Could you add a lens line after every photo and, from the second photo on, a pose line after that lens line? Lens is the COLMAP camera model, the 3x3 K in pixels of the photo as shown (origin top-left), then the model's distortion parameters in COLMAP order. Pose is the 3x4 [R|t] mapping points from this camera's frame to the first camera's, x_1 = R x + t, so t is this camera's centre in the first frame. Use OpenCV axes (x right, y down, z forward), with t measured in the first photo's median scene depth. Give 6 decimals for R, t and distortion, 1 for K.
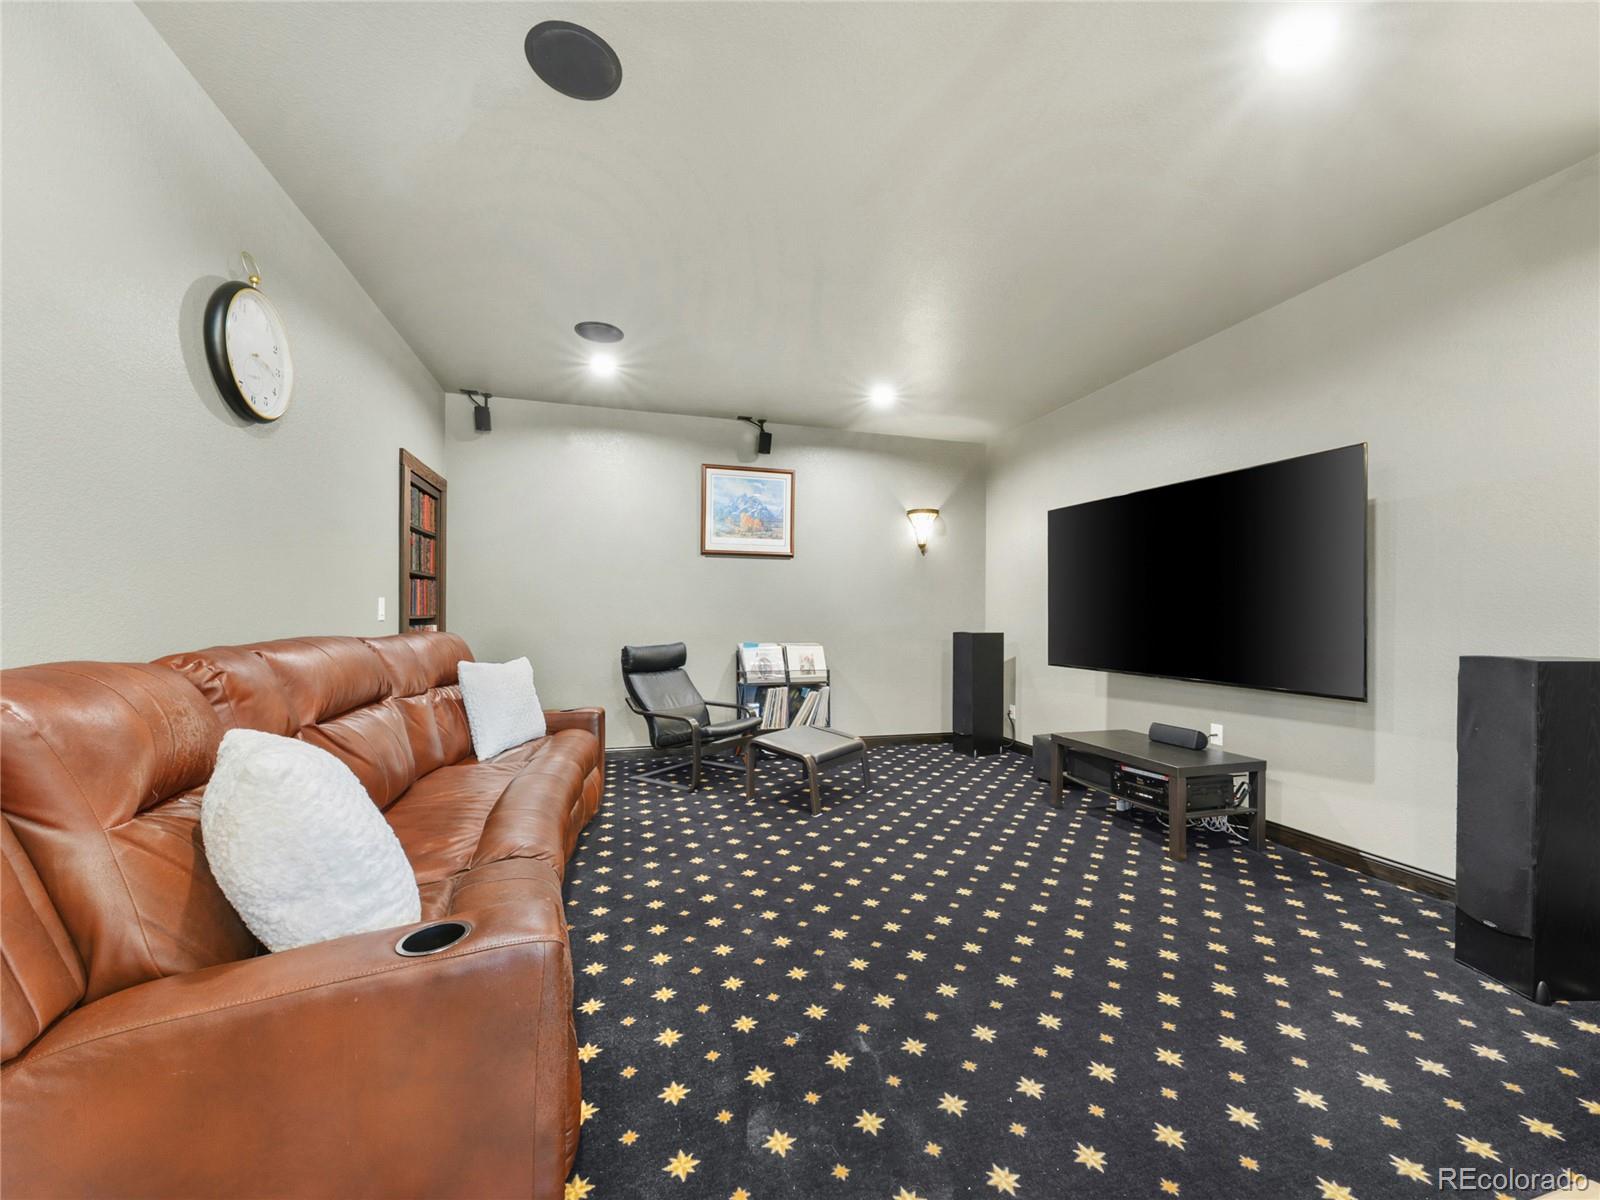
lens RADIAL K [[627.9, 0, 805.7], [0, 627.9, 610.5], [0, 0, 1]] dist [-0.001430, -0.001570]
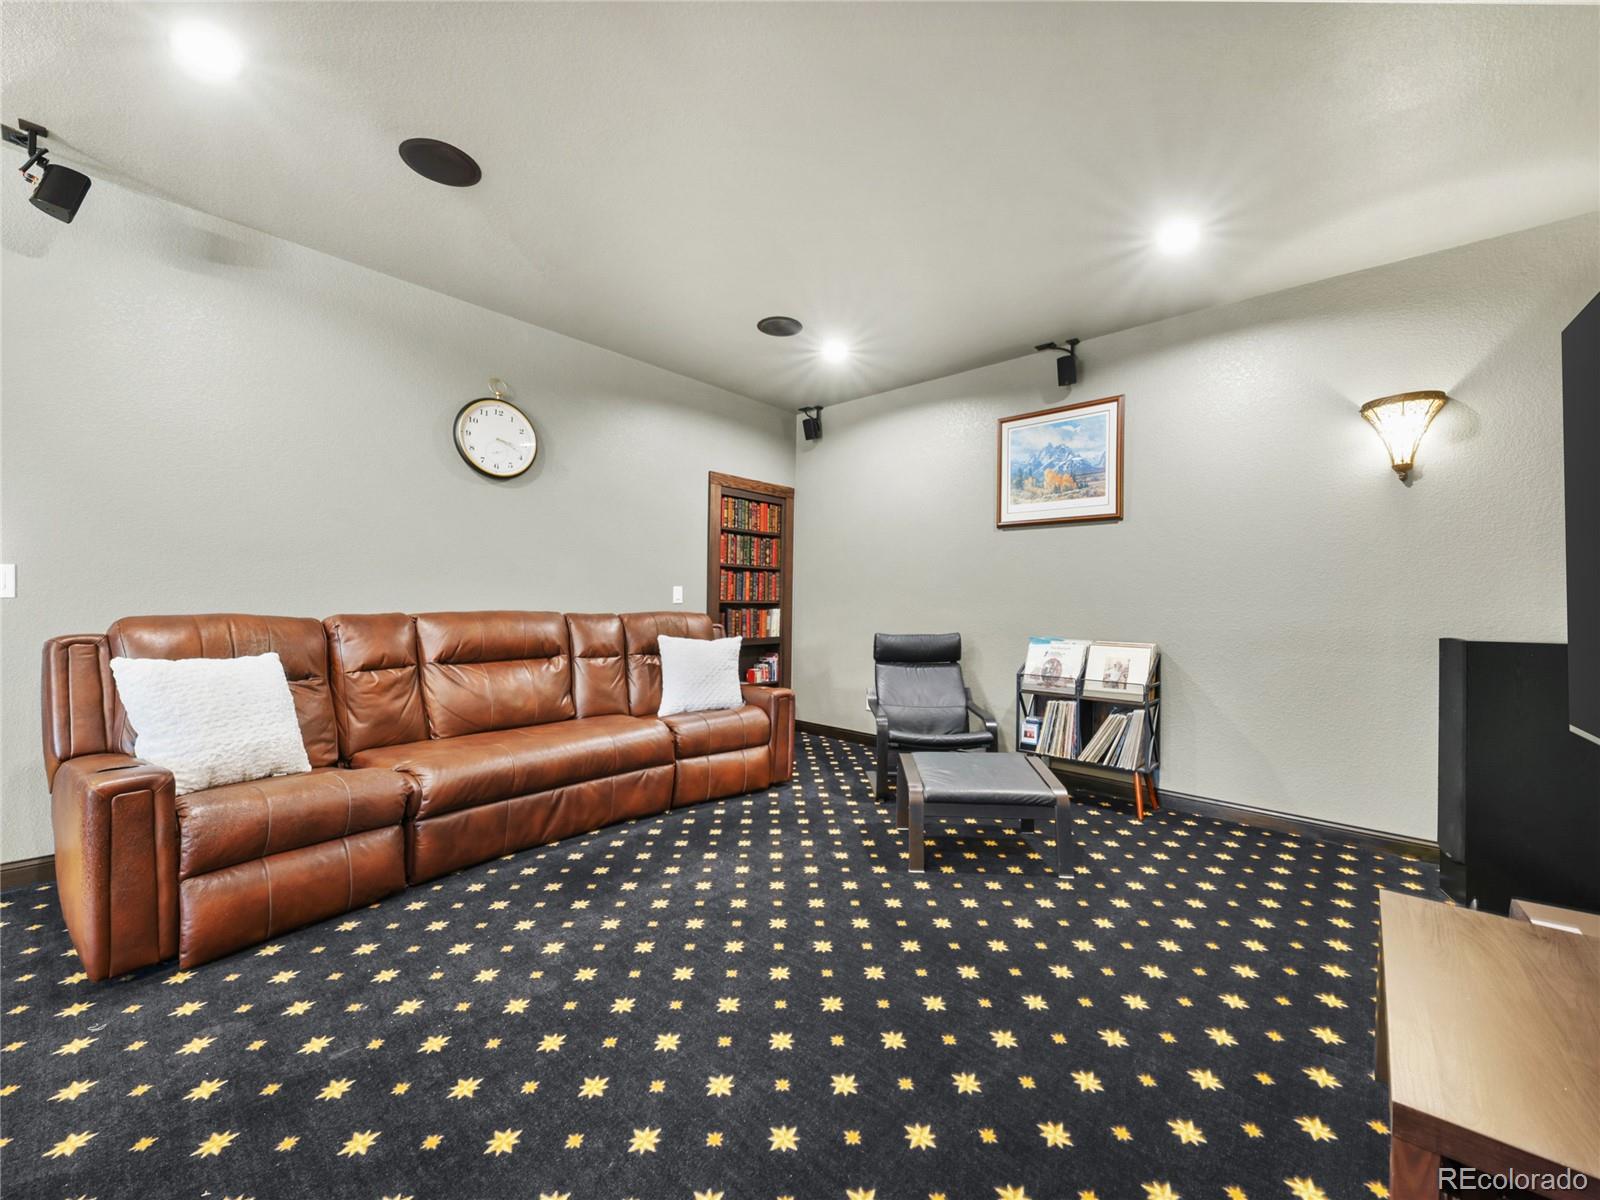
lens RADIAL K [[627.9, 0, 803.3], [0, 627.9, 593.1], [0, 0, 1]] dist [-0.001430, -0.001570]
pose [[0.527936, -0.009500, -0.849231, 0.399875], [0.001680, 0.999947, -0.010142, 0.004260], [0.849282, 0.003928, 0.527924, 0.342297]]
